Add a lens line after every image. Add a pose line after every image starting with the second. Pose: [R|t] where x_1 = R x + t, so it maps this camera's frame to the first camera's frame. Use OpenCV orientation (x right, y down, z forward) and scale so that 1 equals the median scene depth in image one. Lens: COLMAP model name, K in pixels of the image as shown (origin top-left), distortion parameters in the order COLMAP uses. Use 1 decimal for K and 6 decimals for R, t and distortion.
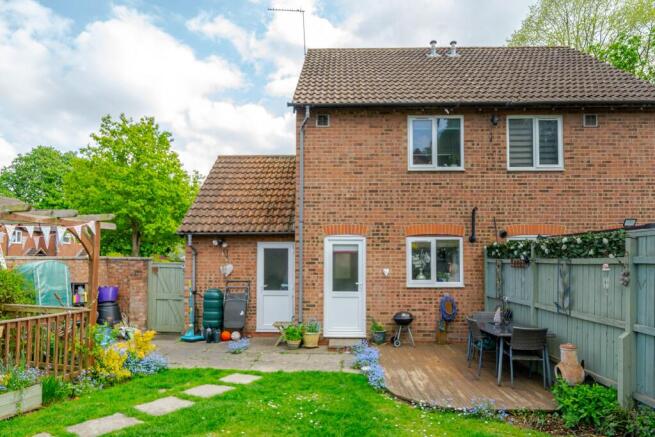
lens RADIAL K [[381.1, 0, 321.9], [0, 381.1, 245.9], [0, 0, 1]] dist [-0.000438, -0.000584]
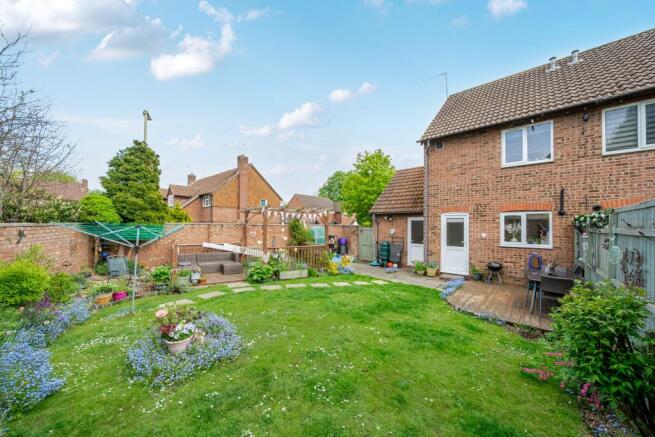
lens RADIAL K [[243.7, 0, 328.4], [0, 243.7, 220.6], [0, 0, 1]] dist [-0.000083, 0.000010]
pose [[0.755721, -0.005231, -0.654872, 0.336599], [0.014897, 0.999847, 0.009205, -0.010669], [0.654724, -0.016712, 0.755684, -0.159004]]
